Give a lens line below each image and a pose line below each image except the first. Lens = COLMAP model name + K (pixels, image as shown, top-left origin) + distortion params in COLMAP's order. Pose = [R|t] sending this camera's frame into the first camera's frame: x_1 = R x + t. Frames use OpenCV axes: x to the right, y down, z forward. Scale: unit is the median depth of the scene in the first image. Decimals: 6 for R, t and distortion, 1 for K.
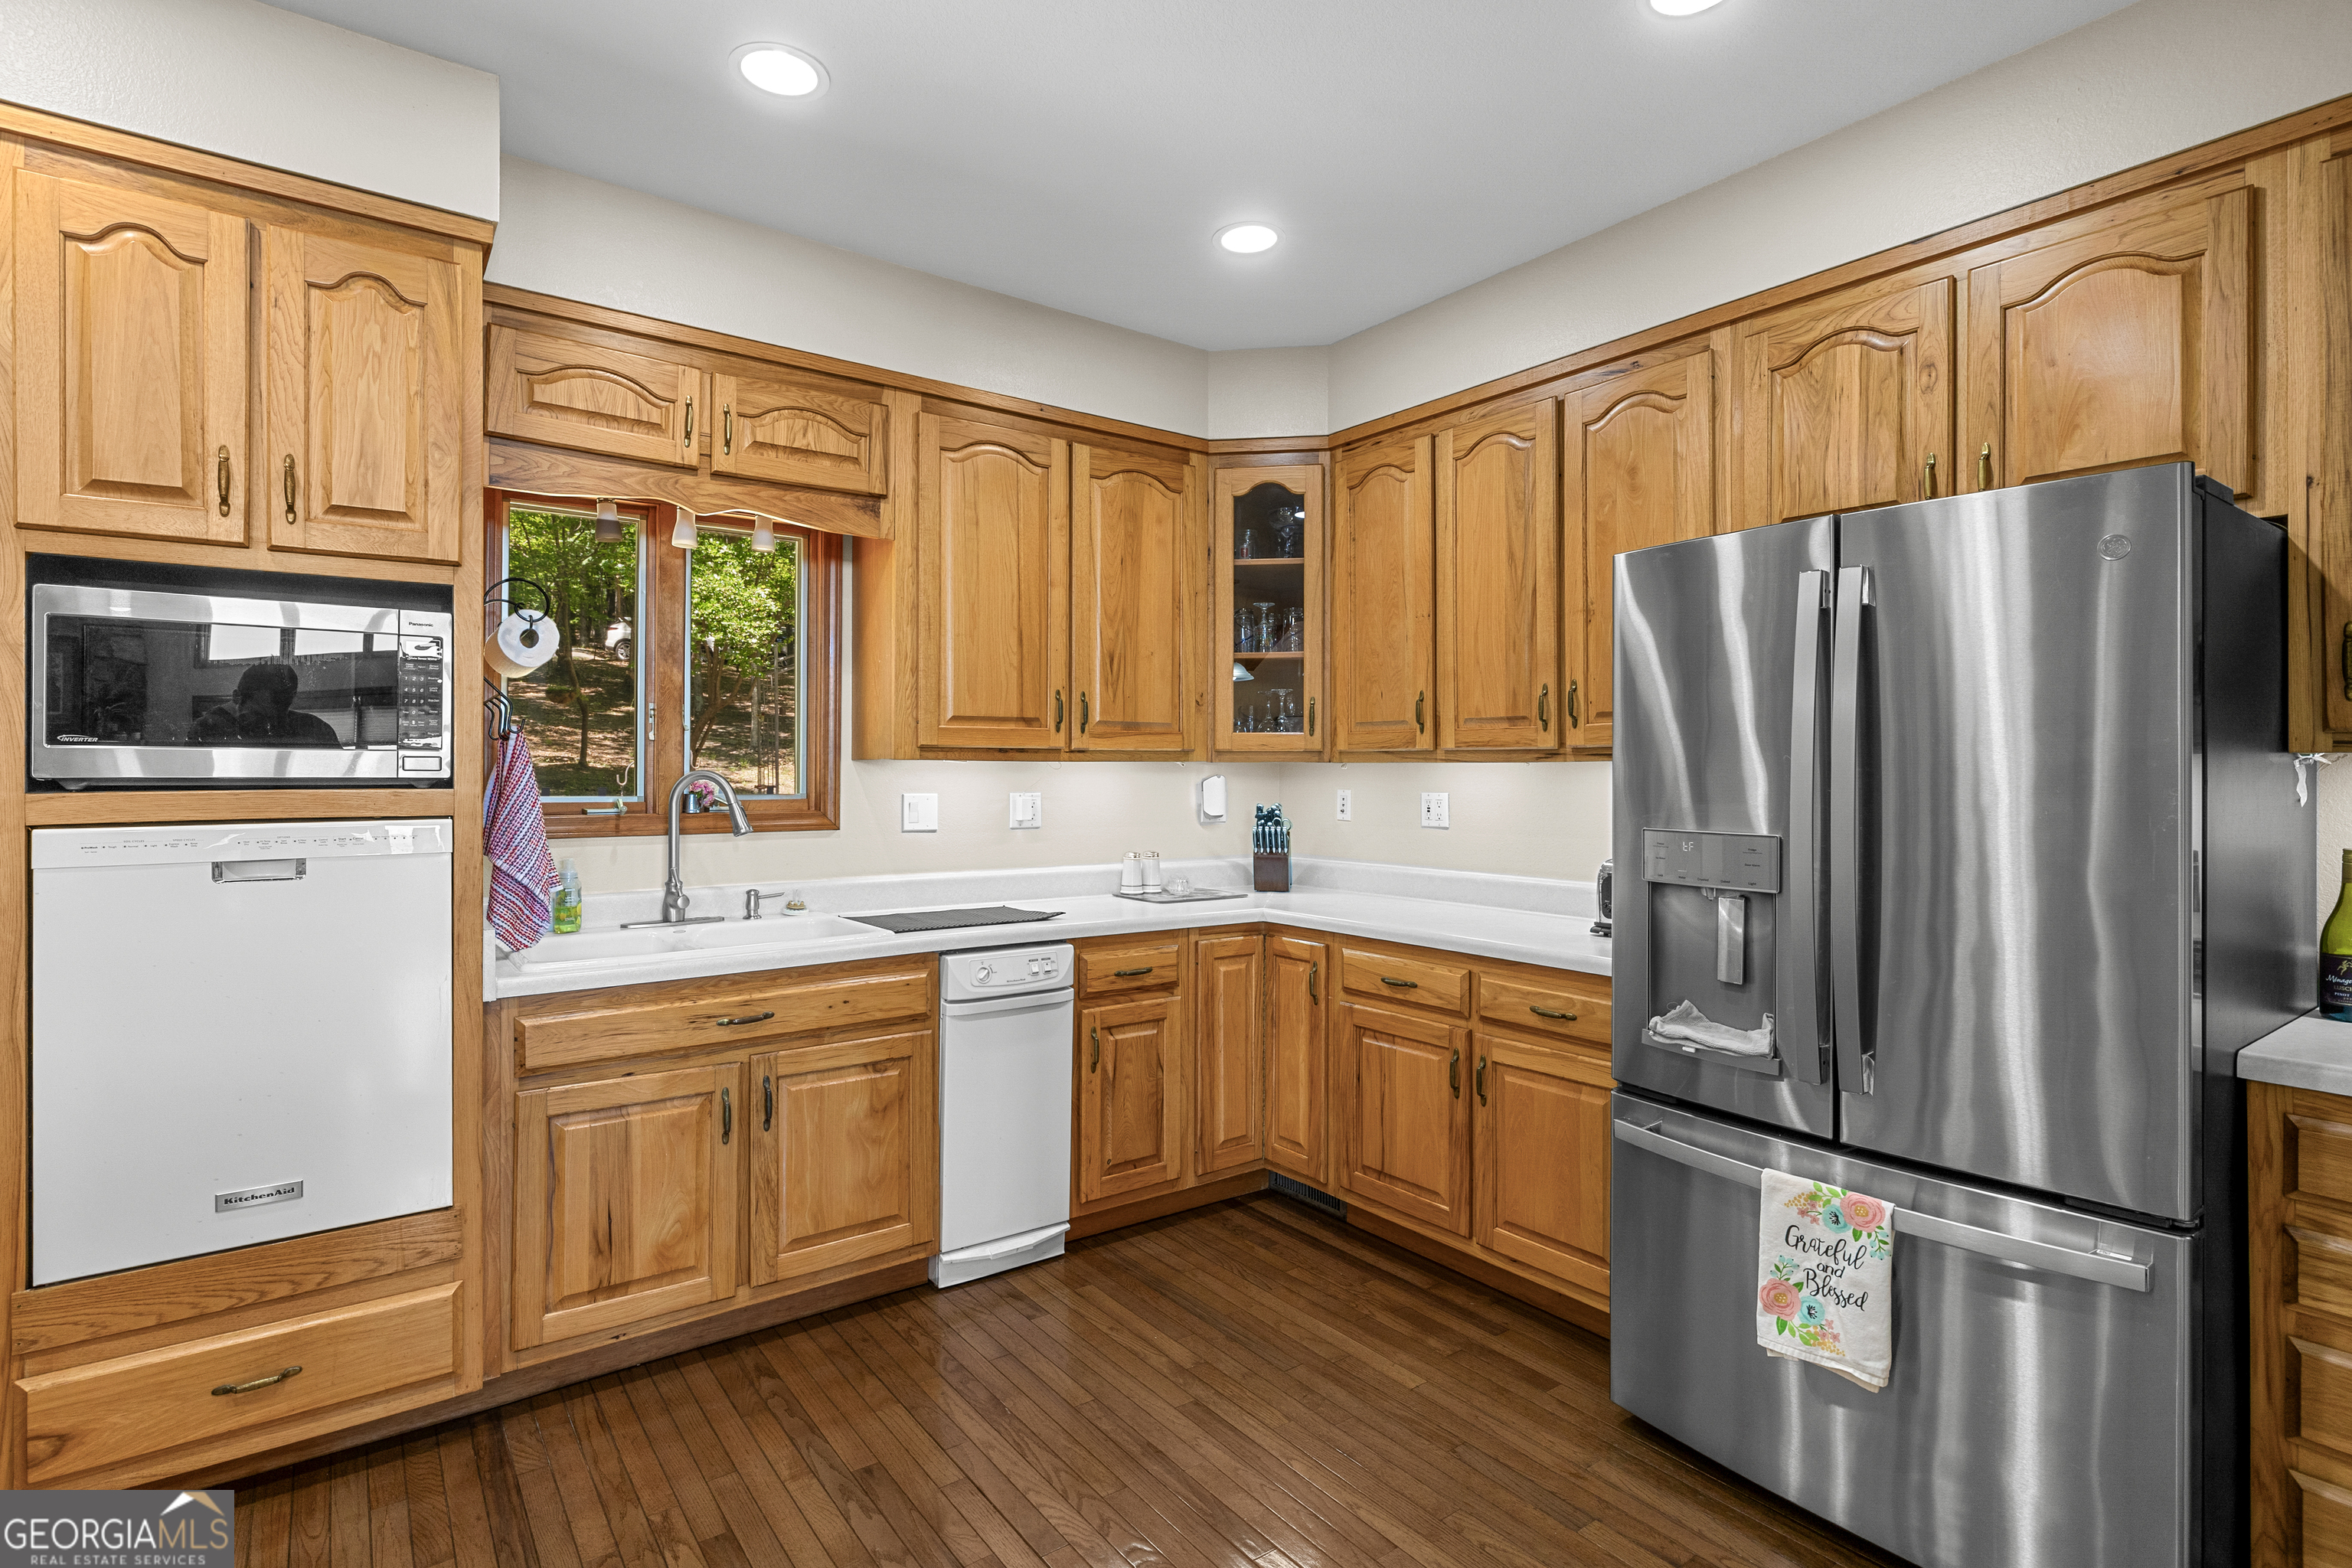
lens RADIAL K [[1130.3, 0, 1152.1], [0, 1130.3, 767.5], [0, 0, 1]] dist [-0.005826, 0.001735]
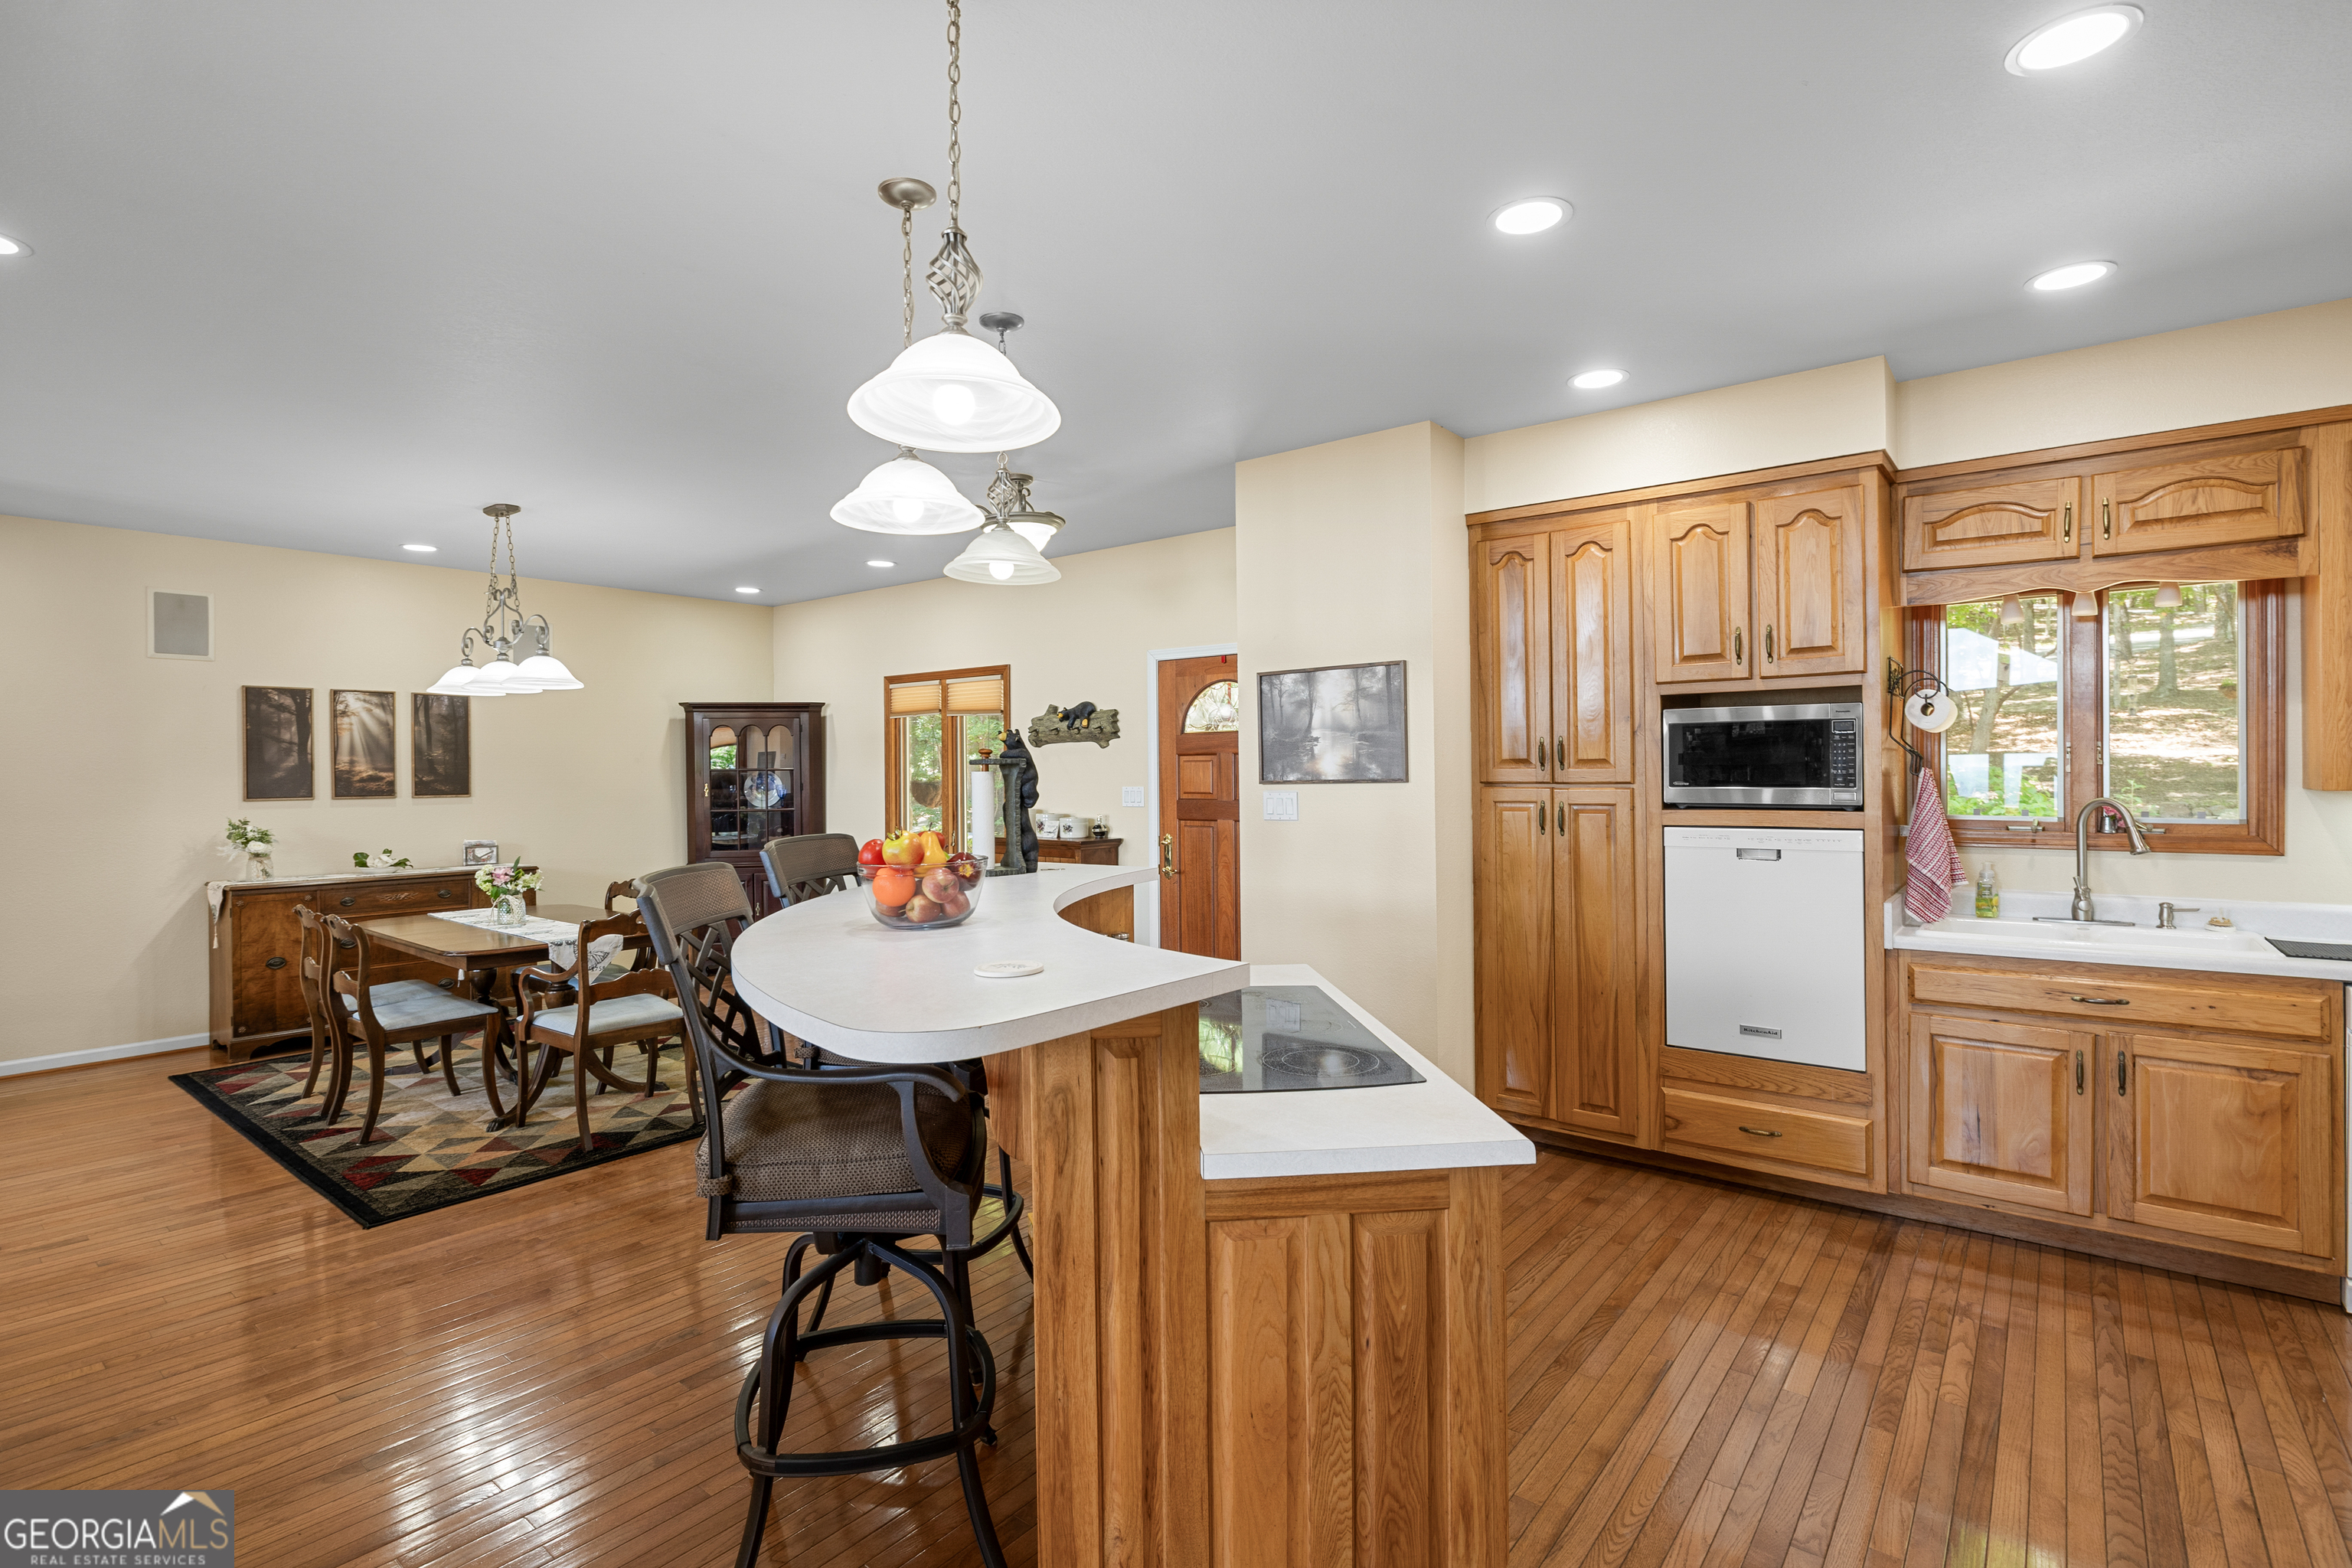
lens RADIAL K [[1130.3, 0, 1168.5], [0, 1130.3, 767.3], [0, 0, 1]] dist [-0.005826, 0.001735]
pose [[0.265615, -0.004363, -0.964069, 0.567386], [0.011868, 0.999929, -0.001256, -0.046527], [0.964006, -0.011108, 0.265648, -0.323095]]
